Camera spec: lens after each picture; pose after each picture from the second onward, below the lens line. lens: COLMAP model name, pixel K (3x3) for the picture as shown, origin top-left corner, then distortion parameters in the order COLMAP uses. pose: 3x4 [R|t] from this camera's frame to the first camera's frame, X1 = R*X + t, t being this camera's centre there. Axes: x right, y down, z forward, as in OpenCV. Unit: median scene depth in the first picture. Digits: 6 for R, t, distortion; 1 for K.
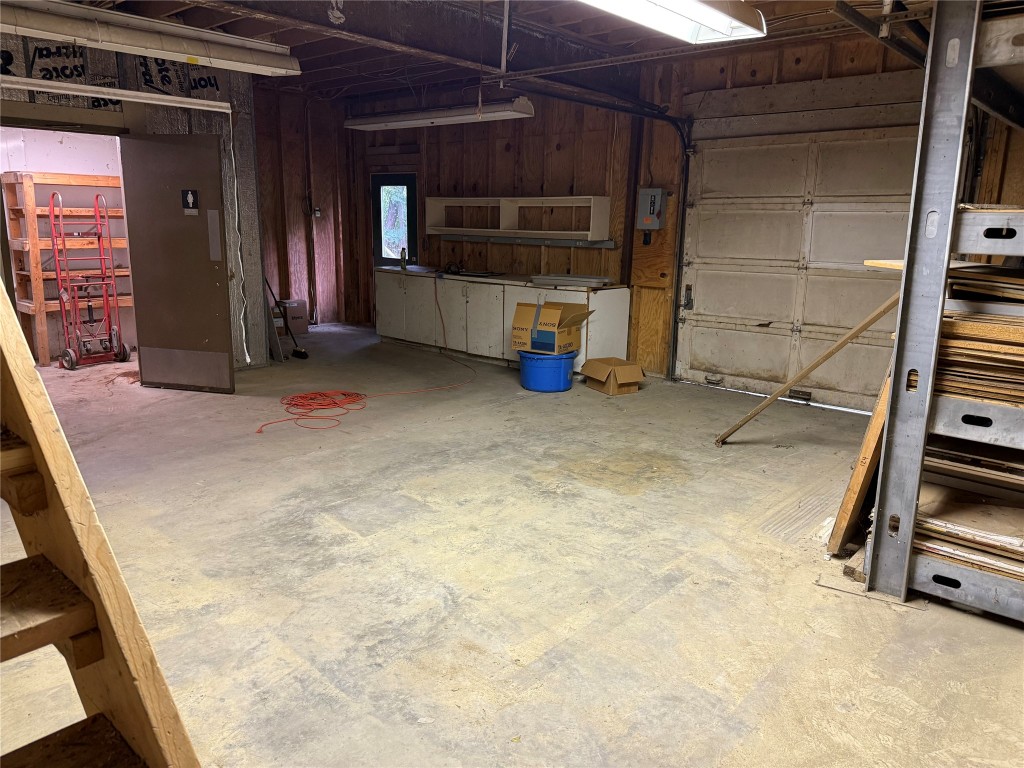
lens RADIAL K [[723.2, 0, 508.3], [0, 723.2, 379.3], [0, 0, 1]] dist [0.079562, -0.094134]
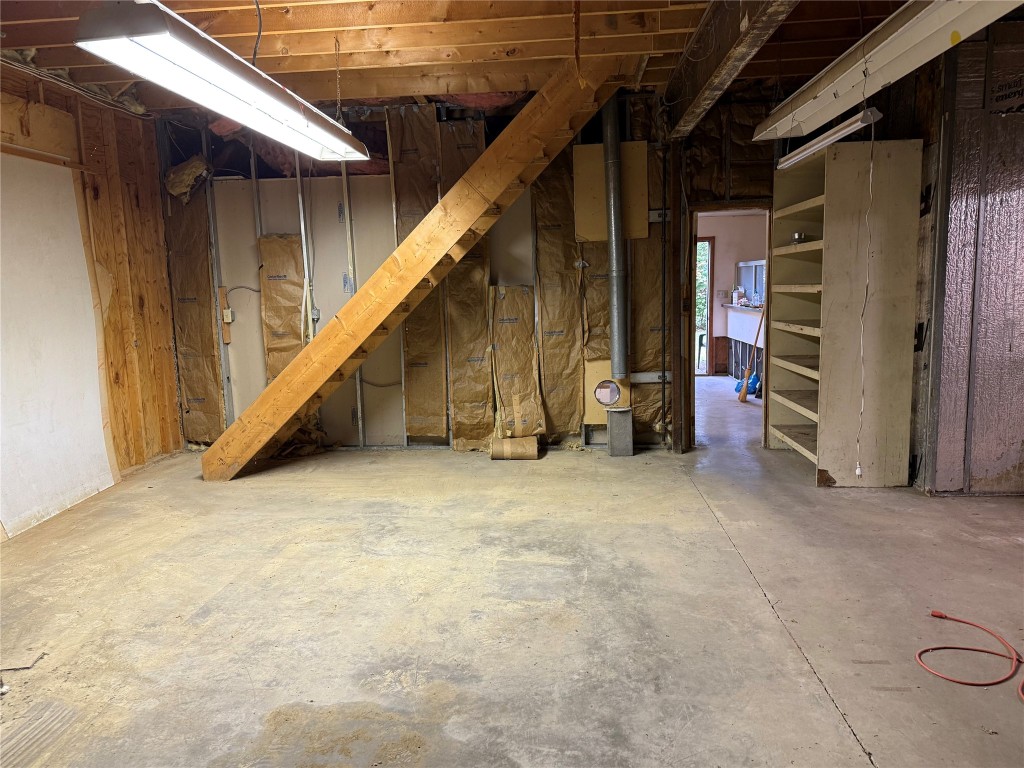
lens RADIAL K [[723.2, 0, 513.2], [0, 723.2, 384.7], [0, 0, 1]] dist [0.079562, -0.094134]
pose [[-0.793065, 0.088830, -0.602626, 0.308976], [-0.119020, 0.947644, 0.296319, -0.265995], [0.597397, 0.306725, -0.740970, 1.262634]]
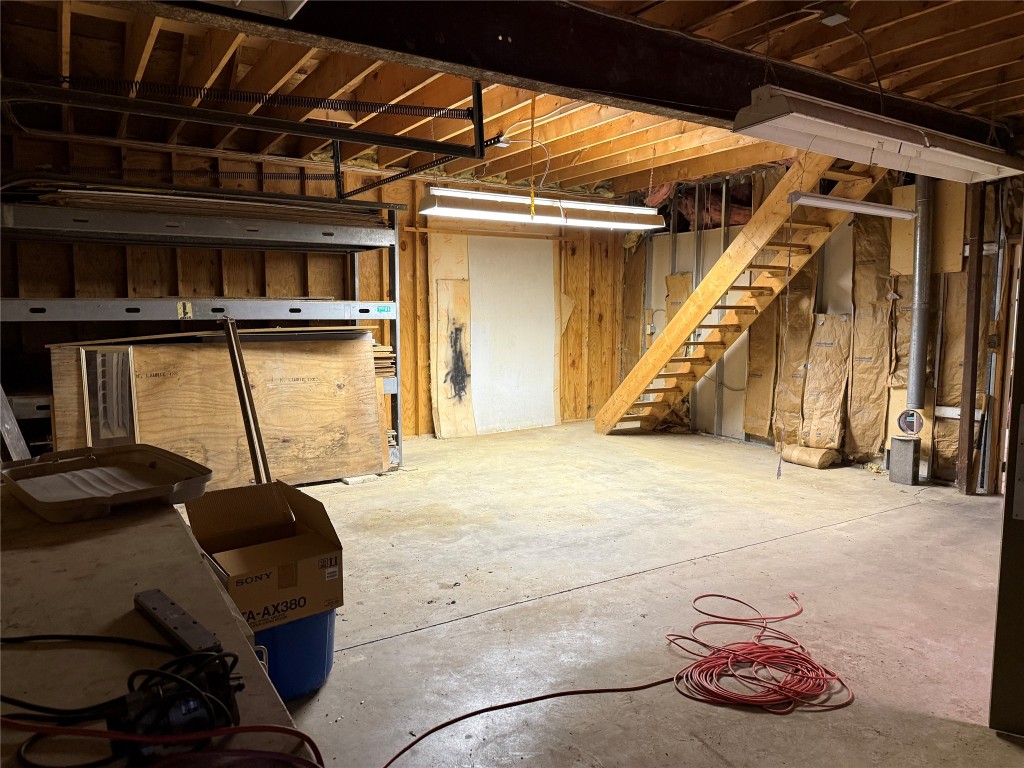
lens RADIAL K [[723.2, 0, 518.4], [0, 723.2, 379.7], [0, 0, 1]] dist [0.079562, -0.094134]
pose [[-0.962951, -0.045773, 0.265765, -0.277633], [0.040109, 0.950222, 0.308983, -0.405404], [-0.266679, 0.308195, -0.913180, 1.802137]]
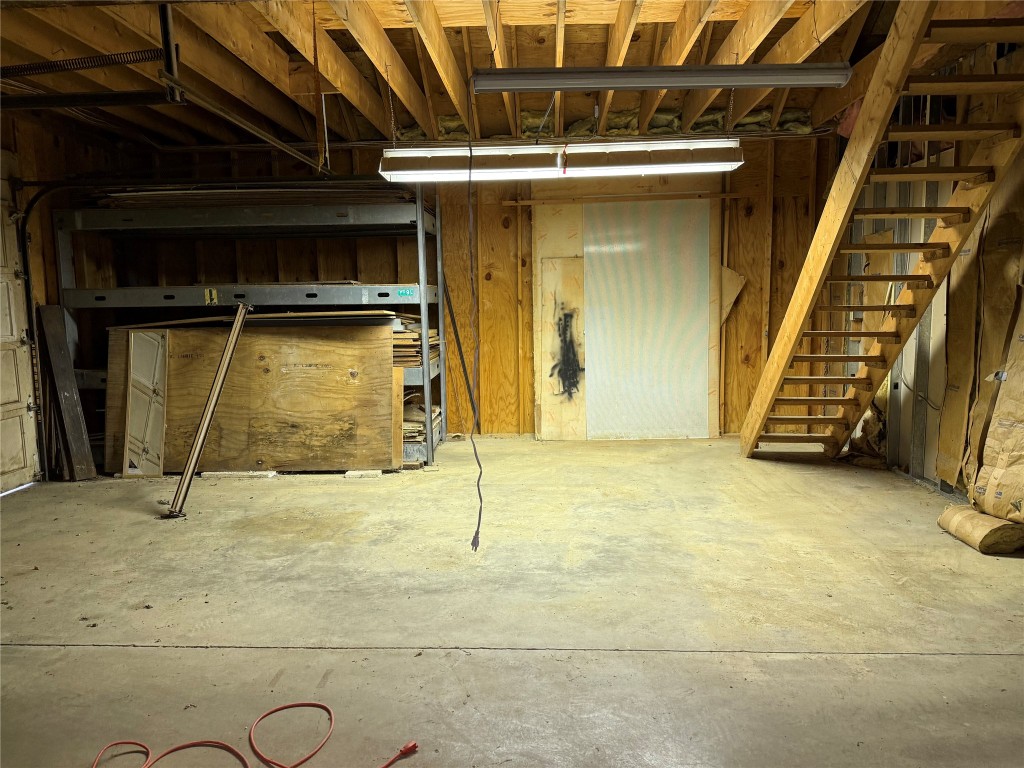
lens RADIAL K [[723.2, 0, 511.1], [0, 723.2, 384.3], [0, 0, 1]] dist [0.079562, -0.094134]
pose [[-0.633625, -0.096497, 0.767599, -0.751923], [0.172223, 0.949699, 0.261553, -0.266212], [-0.754227, 0.297925, -0.585134, 1.227778]]
